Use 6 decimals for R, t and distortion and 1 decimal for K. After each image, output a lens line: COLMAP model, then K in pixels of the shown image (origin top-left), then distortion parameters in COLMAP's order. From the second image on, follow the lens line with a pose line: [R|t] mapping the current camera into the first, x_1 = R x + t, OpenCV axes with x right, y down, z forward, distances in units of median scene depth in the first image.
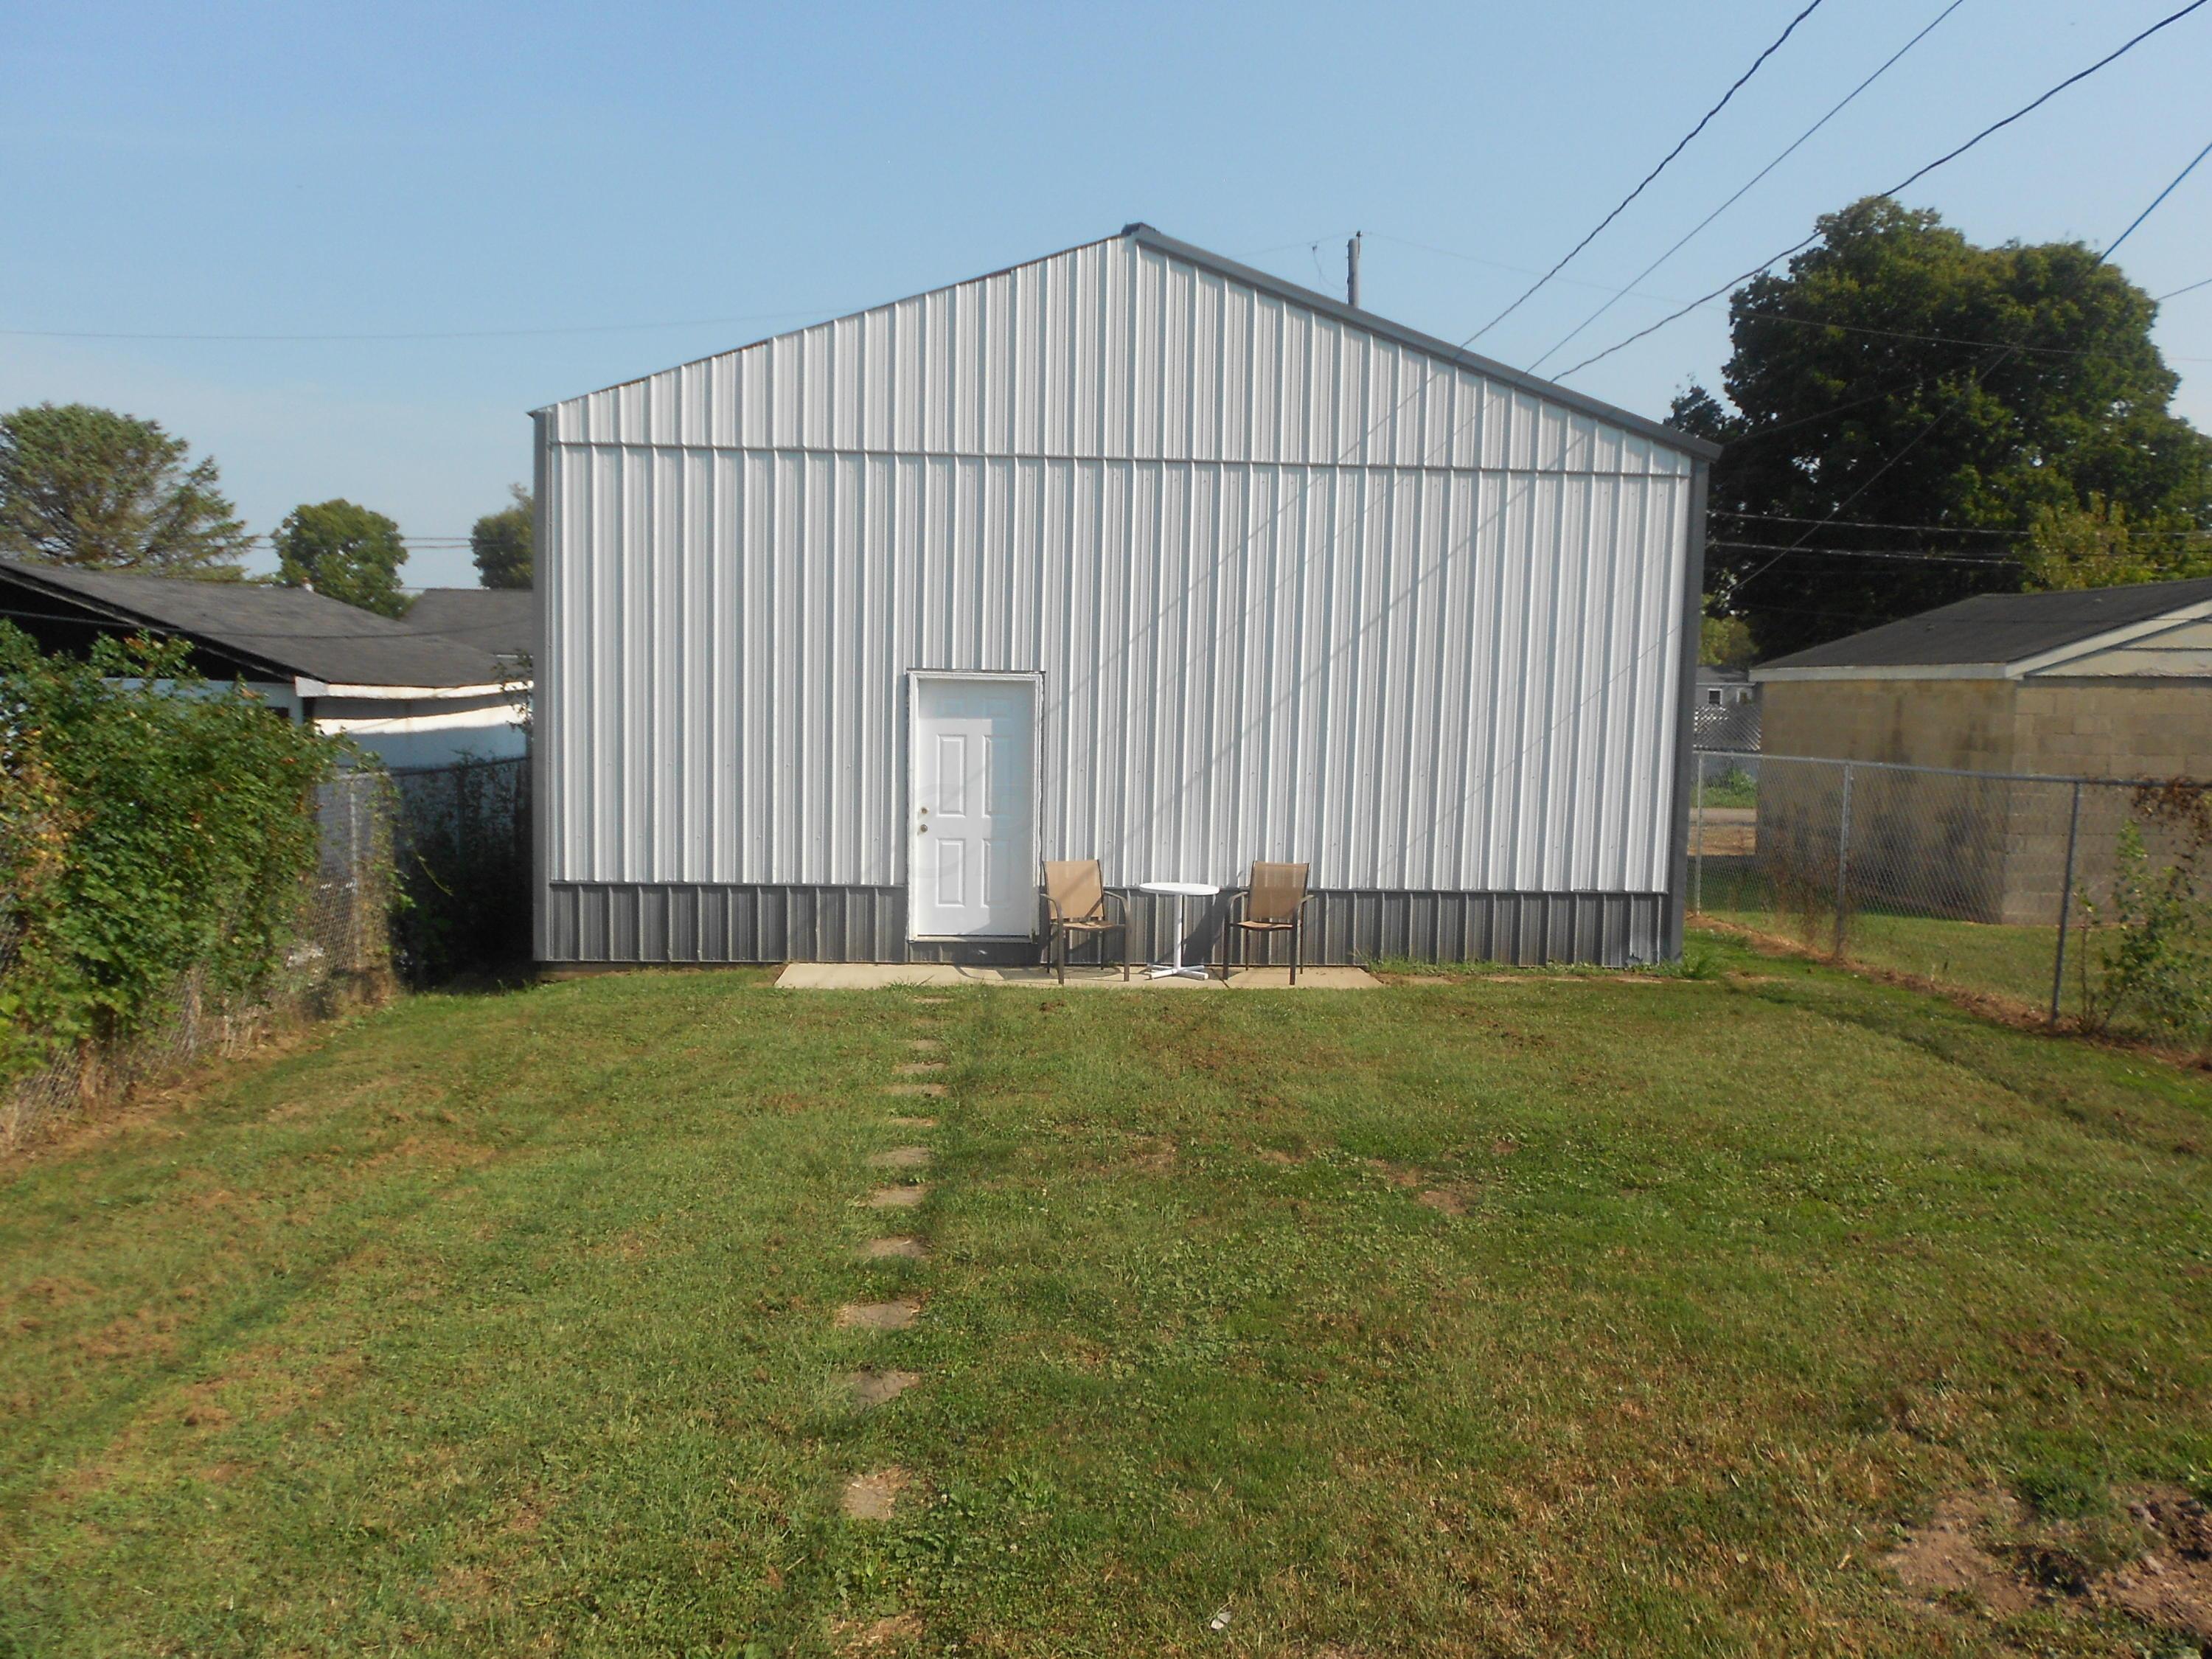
lens RADIAL K [[1721.2, 0, 1101.7], [0, 1721.2, 841.6], [0, 0, 1]] dist [0.000452, 0.002687]
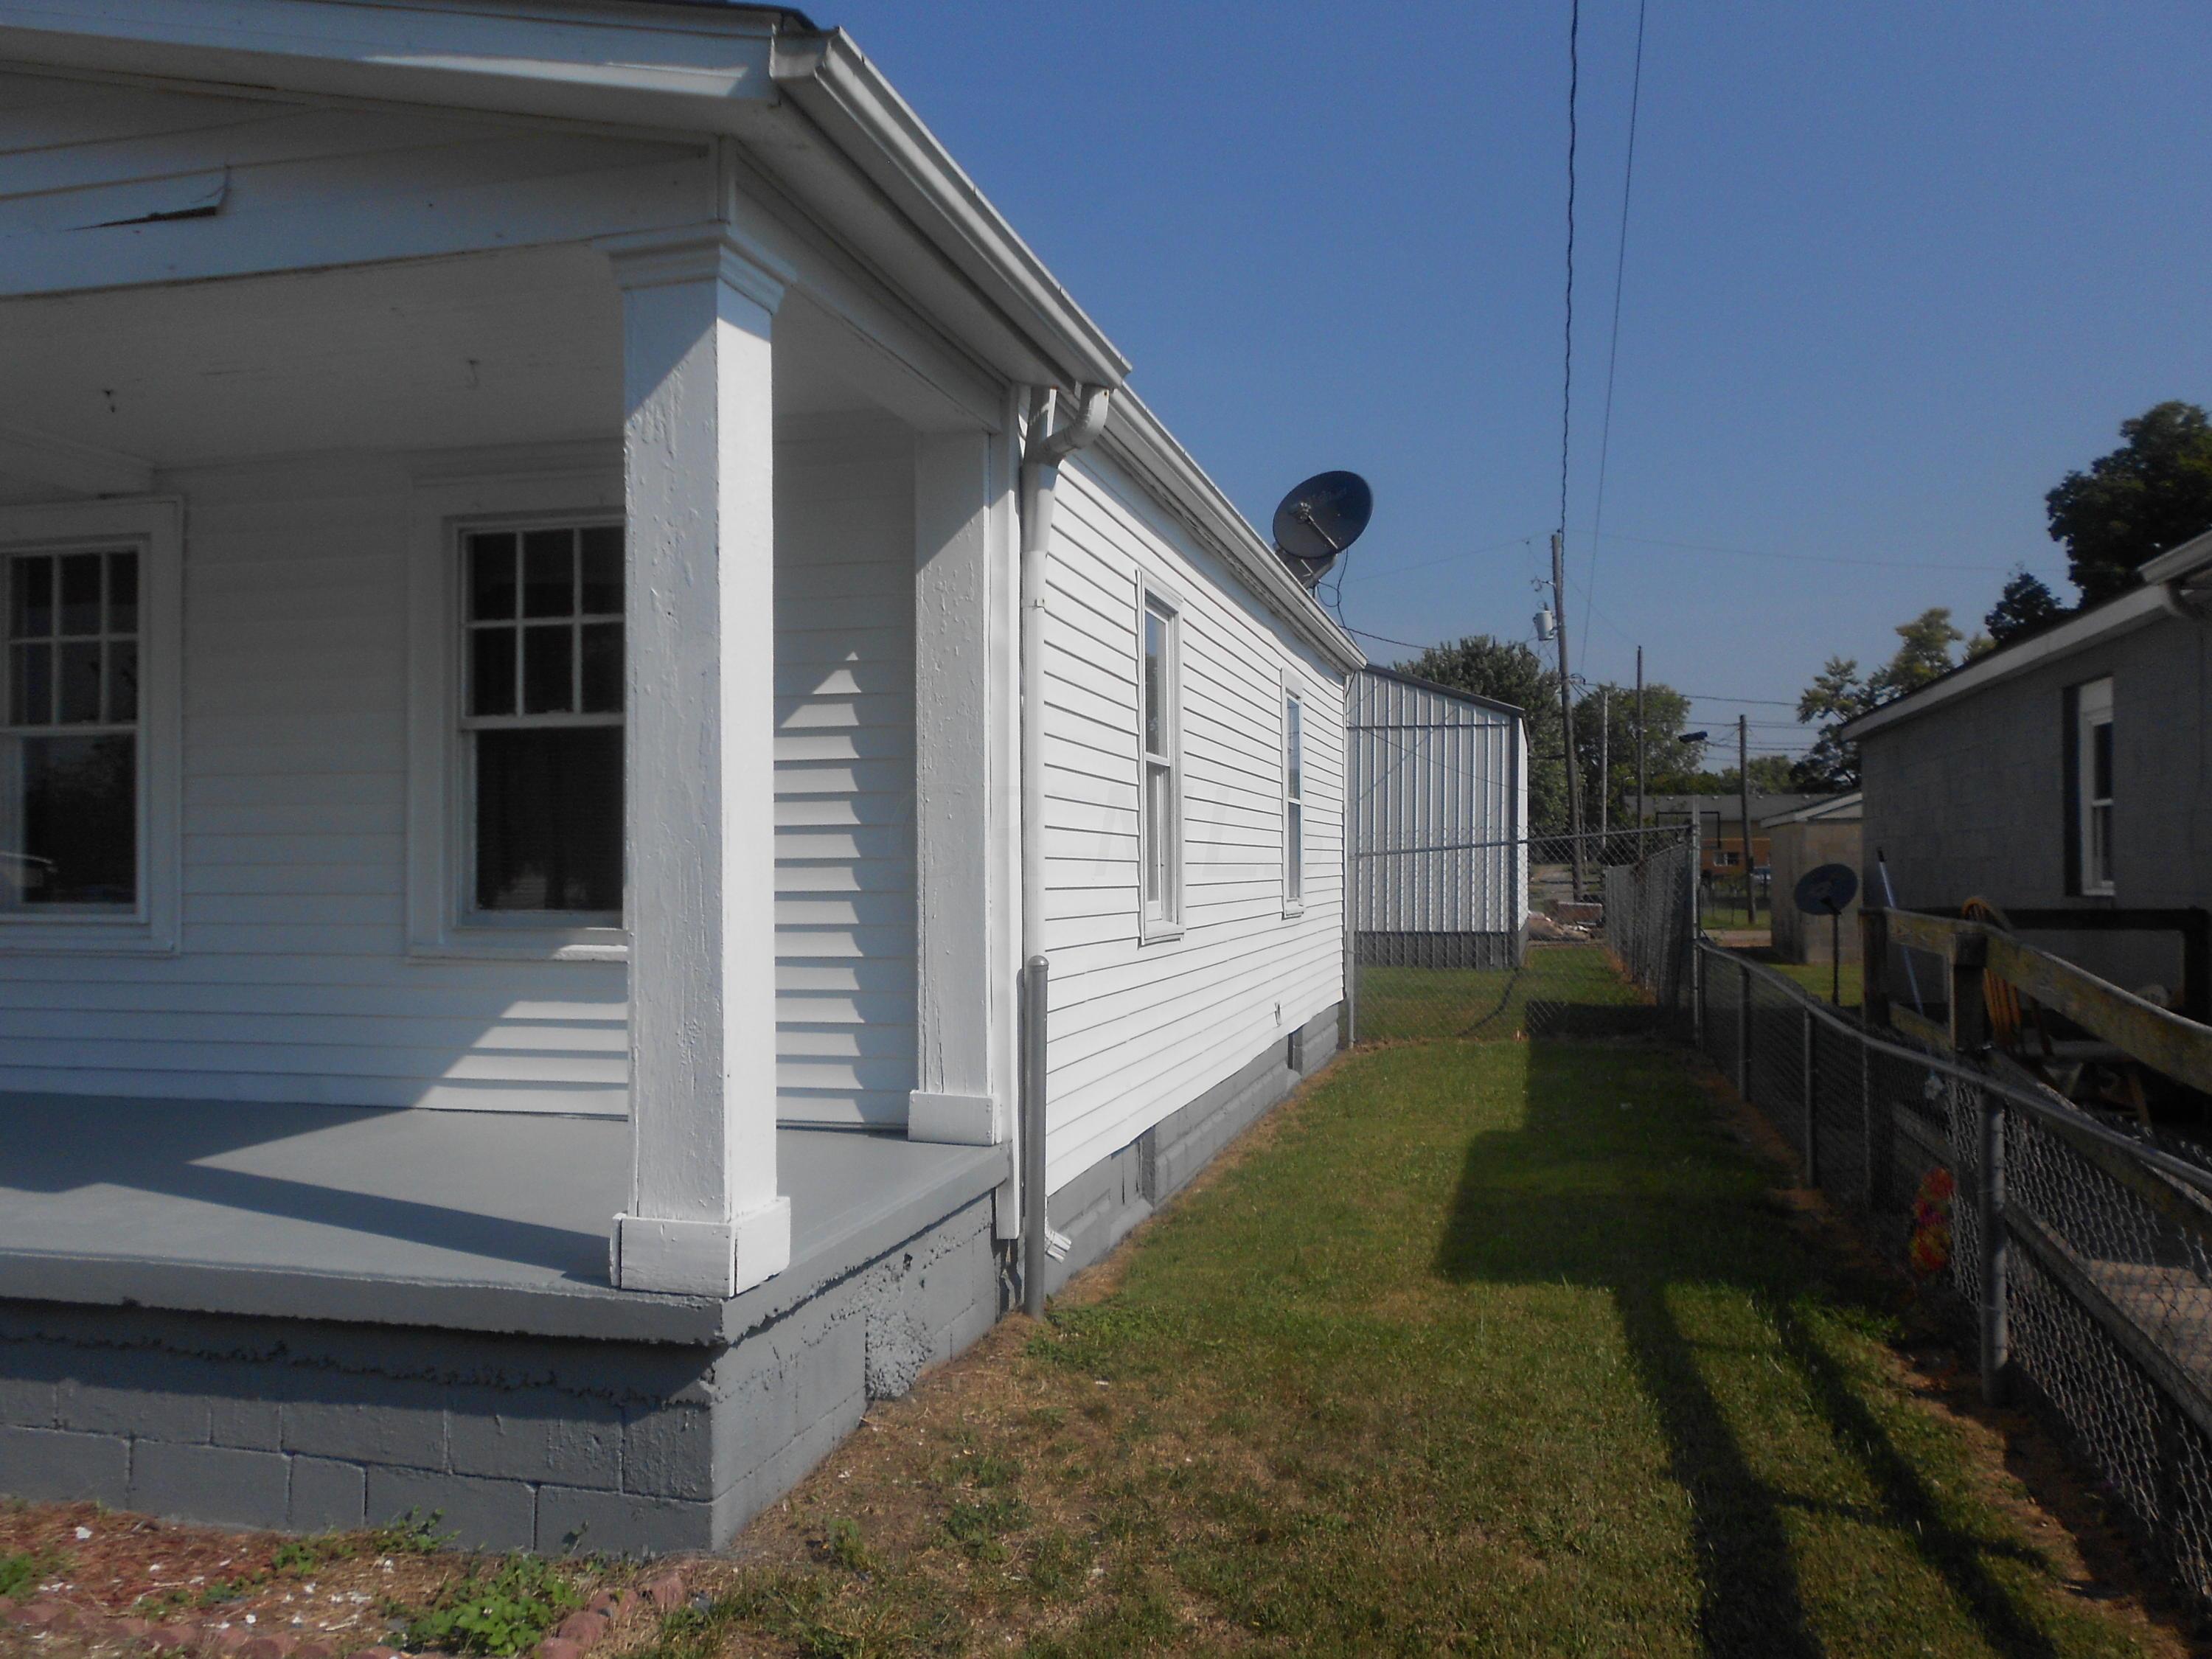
lens RADIAL K [[1721.2, 0, 1108.1], [0, 1721.2, 834.8], [0, 0, 1]] dist [0.000452, 0.002687]
pose [[0.953115, -0.024093, -0.301649, 0.387338], [-0.008280, 0.994376, -0.105586, 0.103703], [0.302496, 0.103133, 0.947555, -0.809776]]
